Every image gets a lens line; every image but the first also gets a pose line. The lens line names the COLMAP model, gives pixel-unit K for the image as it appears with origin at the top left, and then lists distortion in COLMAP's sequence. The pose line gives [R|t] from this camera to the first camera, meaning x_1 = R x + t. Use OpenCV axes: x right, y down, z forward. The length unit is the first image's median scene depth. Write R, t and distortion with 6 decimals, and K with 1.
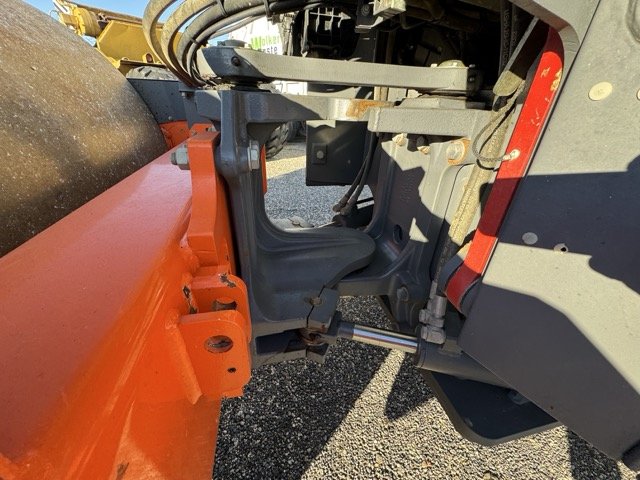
lens RADIAL K [[256.8, 0, 319.2], [0, 256.8, 238.4], [0, 0, 1]] dist [-0.003093, -0.000175]
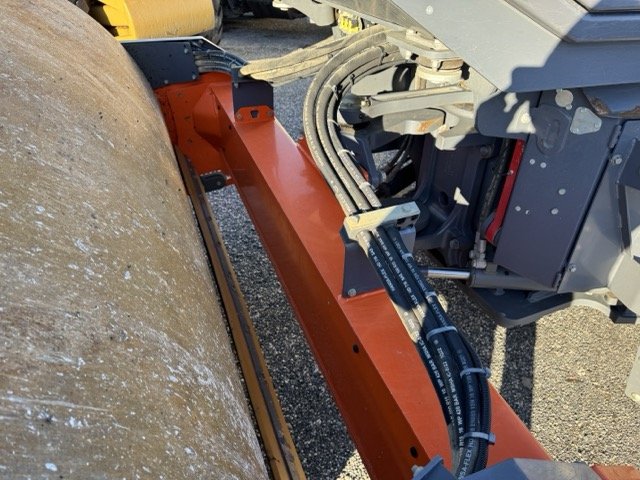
lens RADIAL K [[445.7, 0, 320.0], [0, 445.7, 240.0], [0, 0, 1]] dist [0.104751, -0.139387]
pose [[0.985049, -0.118526, 0.125021, -0.797151], [0.102489, 0.986500, 0.127728, -0.219793], [-0.138472, -0.113005, 0.983898, -1.482663]]
